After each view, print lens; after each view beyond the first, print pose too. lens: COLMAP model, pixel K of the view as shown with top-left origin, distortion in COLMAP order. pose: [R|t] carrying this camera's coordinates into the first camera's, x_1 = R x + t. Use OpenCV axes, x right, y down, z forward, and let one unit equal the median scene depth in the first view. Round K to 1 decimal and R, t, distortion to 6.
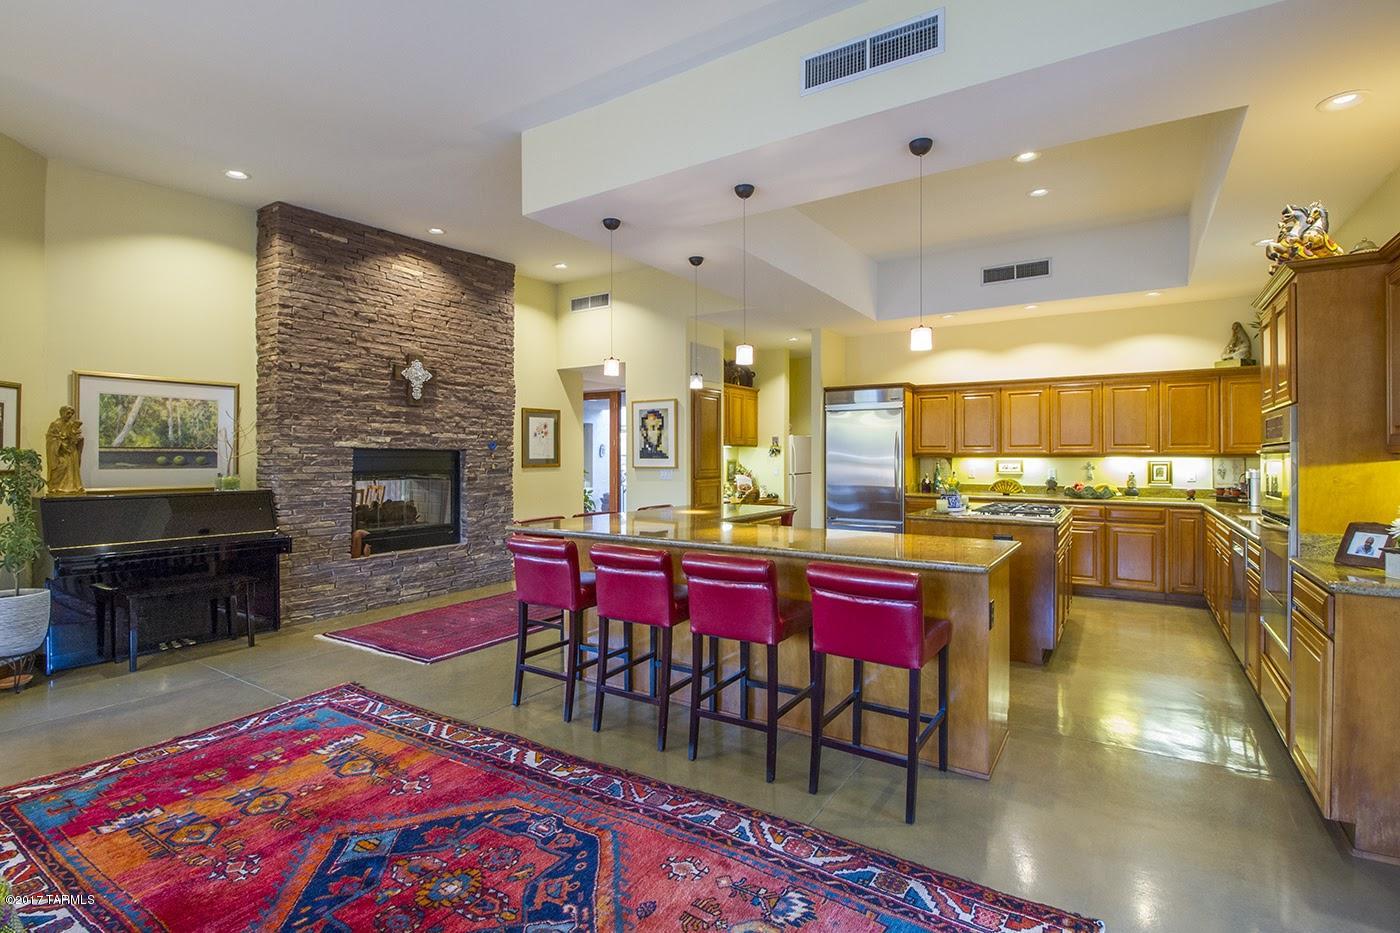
lens RADIAL K [[664.3, 0, 703.6], [0, 664.3, 459.5], [0, 0, 1]] dist [-0.003249, -0.001333]
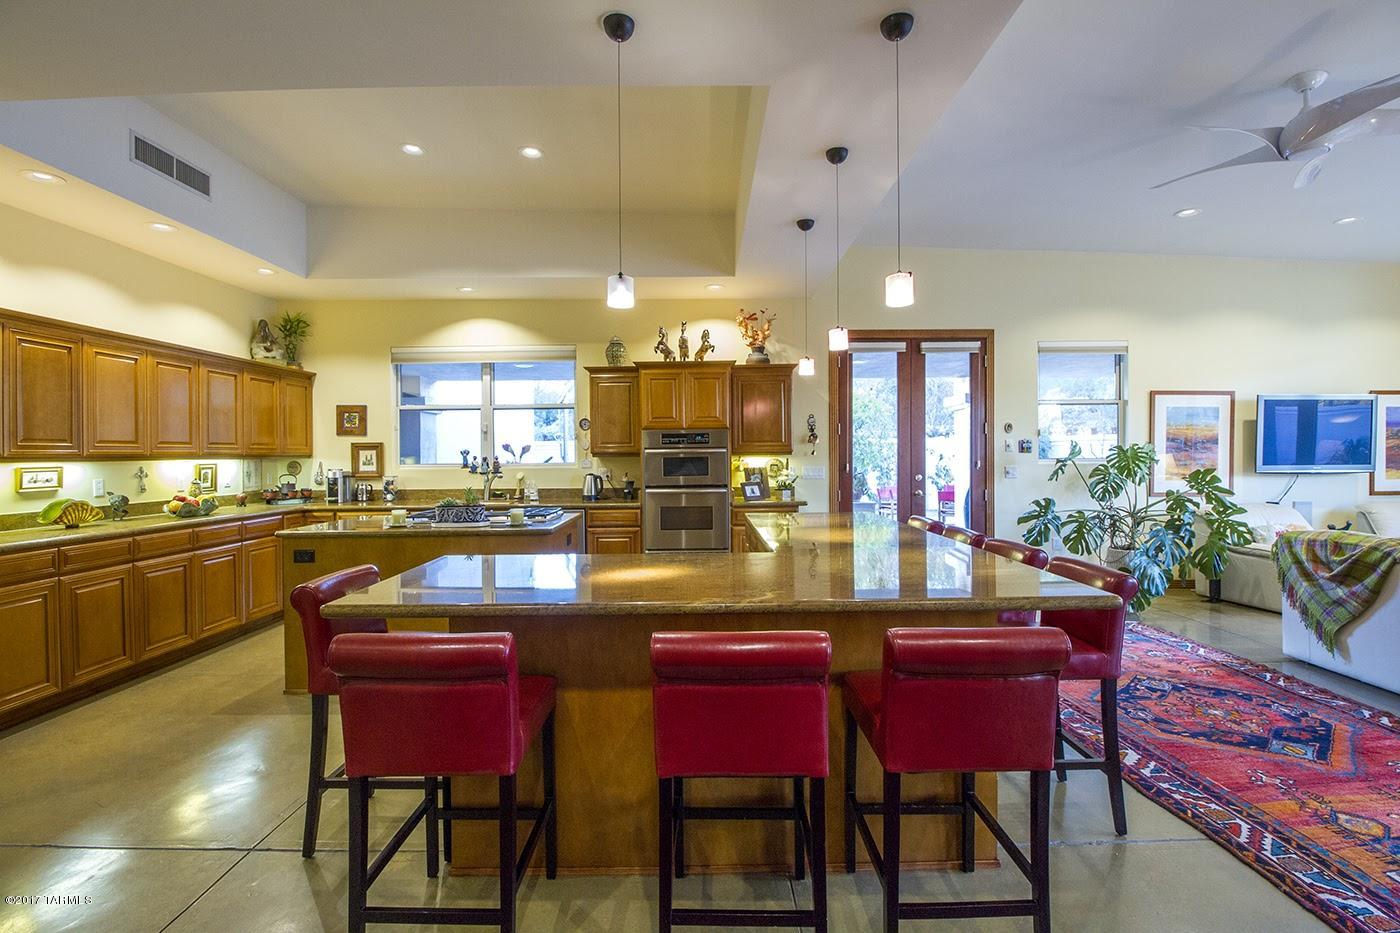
lens RADIAL K [[646.6, 0, 702.2], [0, 646.6, 457.8], [0, 0, 1]] dist [0.000109, -0.009878]
pose [[-0.546554, -0.001198, 0.837423, -0.331549], [0.011868, 0.999887, 0.009176, -0.005541], [-0.837340, 0.014954, -0.546479, 0.953025]]
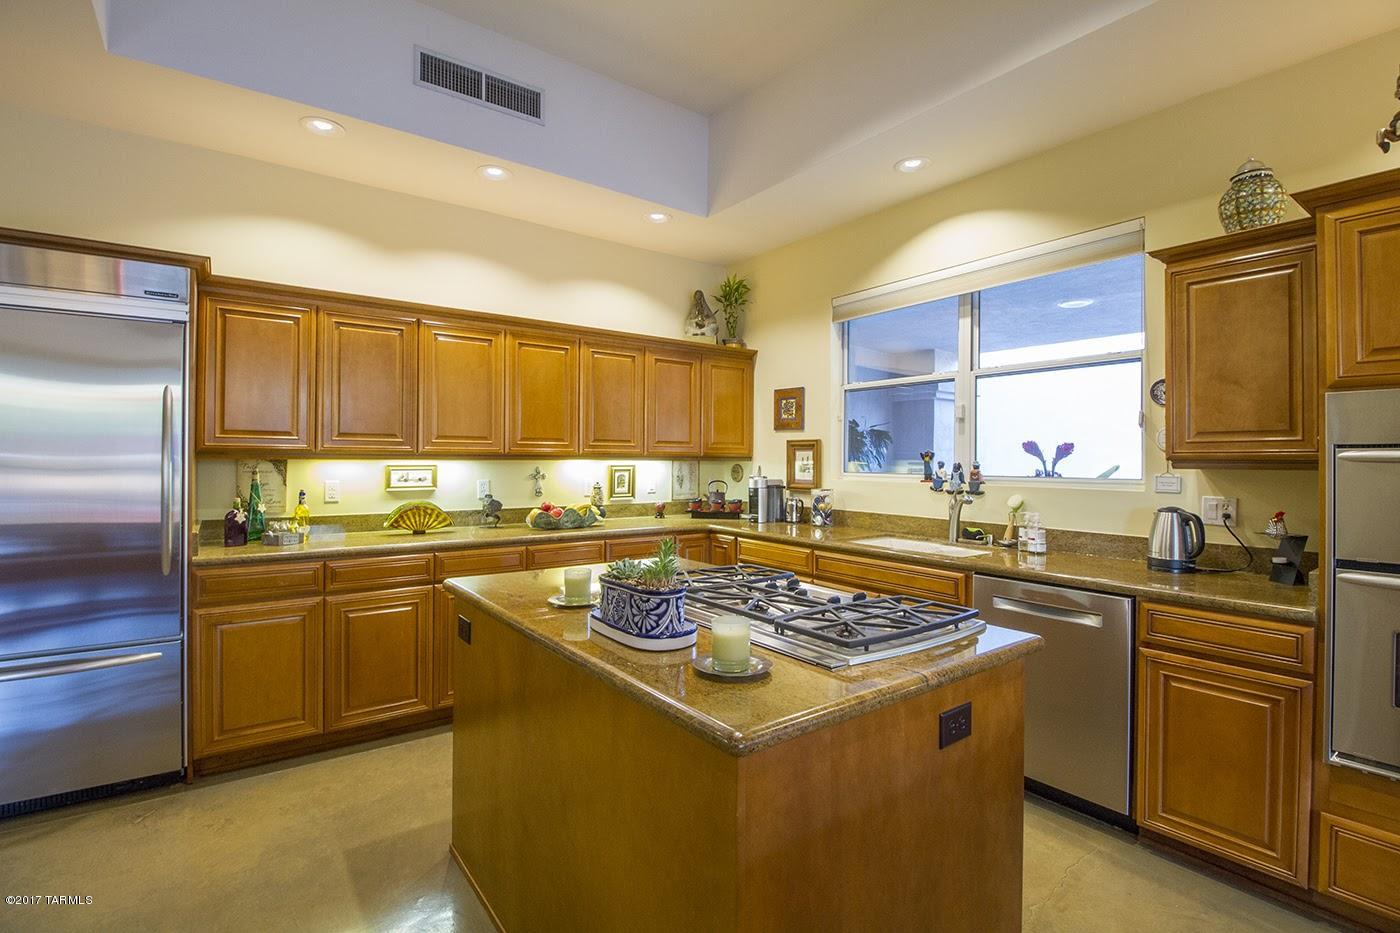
lens RADIAL K [[646.6, 0, 702.2], [0, 646.6, 457.8], [0, 0, 1]] dist [0.000109, -0.009878]
pose [[0.350379, 0.003094, 0.936603, 0.078726], [-0.002931, 0.999993, -0.002207, -0.004468], [-0.936603, -0.001972, 0.350386, 0.703427]]
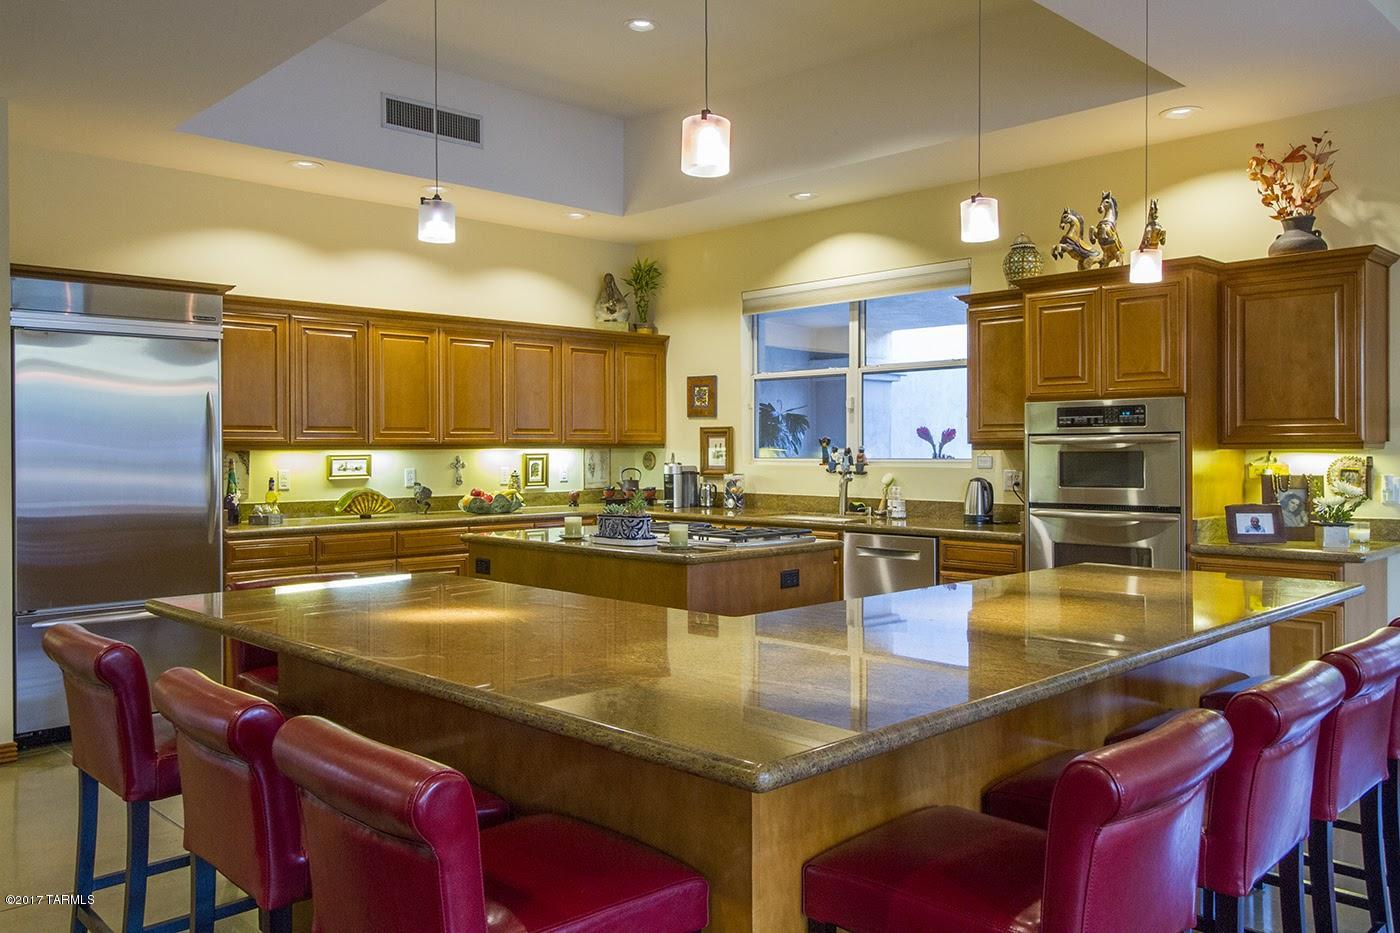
lens RADIAL K [[1108.7, 0, 703.4], [0, 1108.7, 455.1], [0, 0, 1]] dist [0.042462, -0.003892]
pose [[0.217613, -0.009070, 0.975993, -0.426197], [0.006904, 0.999946, 0.007753, -0.004132], [-0.976011, 0.005051, 0.217664, 0.593502]]
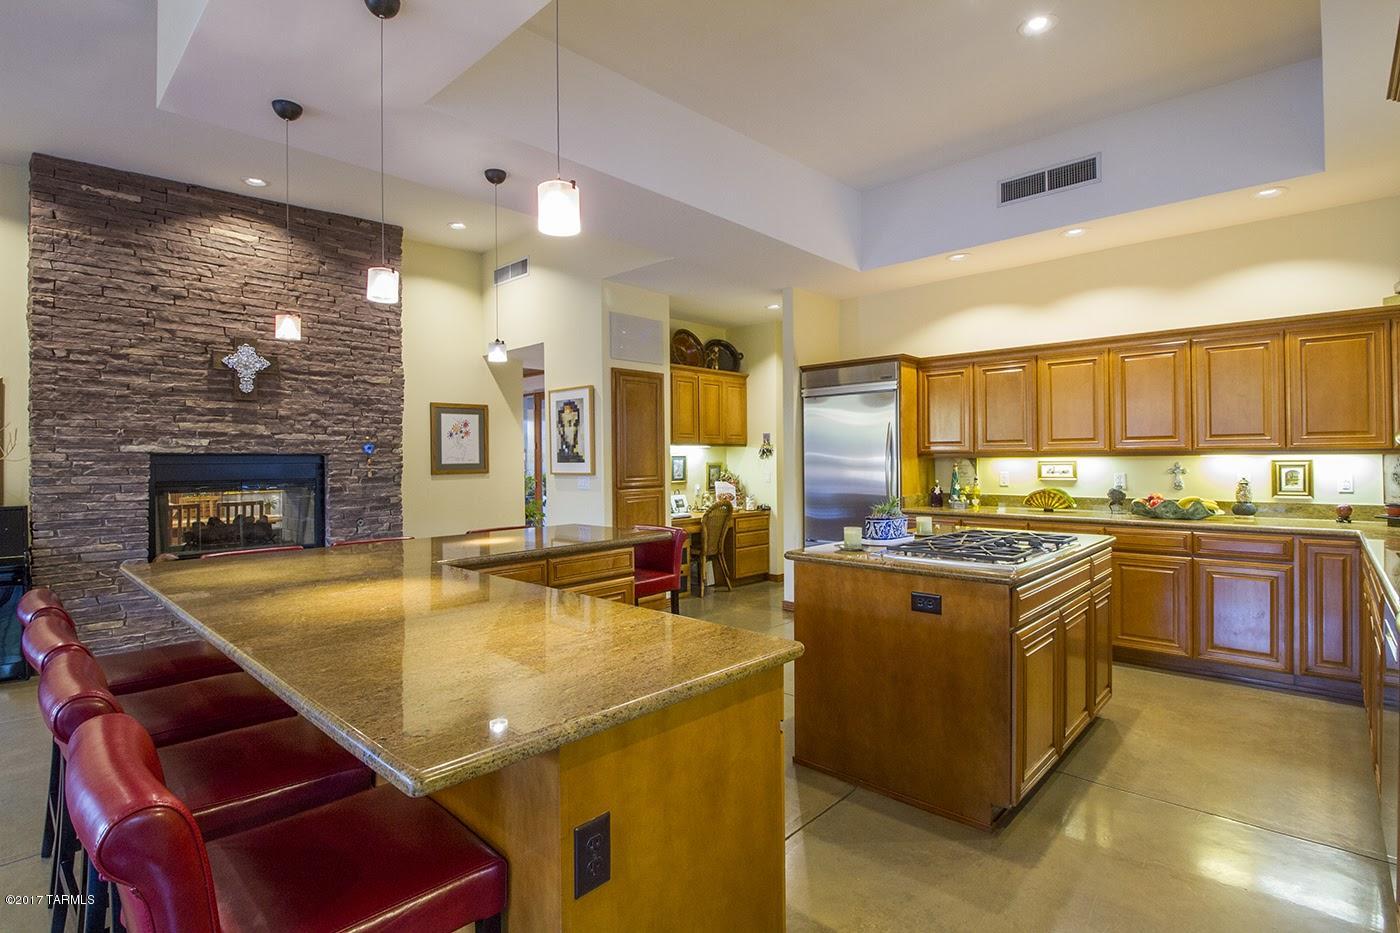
lens RADIAL K [[680.6, 0, 701.4], [0, 680.6, 462.1], [0, 0, 1]] dist [-0.012525, -0.001817]
pose [[0.984298, -0.008370, -0.176317, 0.253479], [0.008442, 0.999964, -0.000339, -0.000565], [0.176314, -0.001155, 0.984333, 0.273933]]
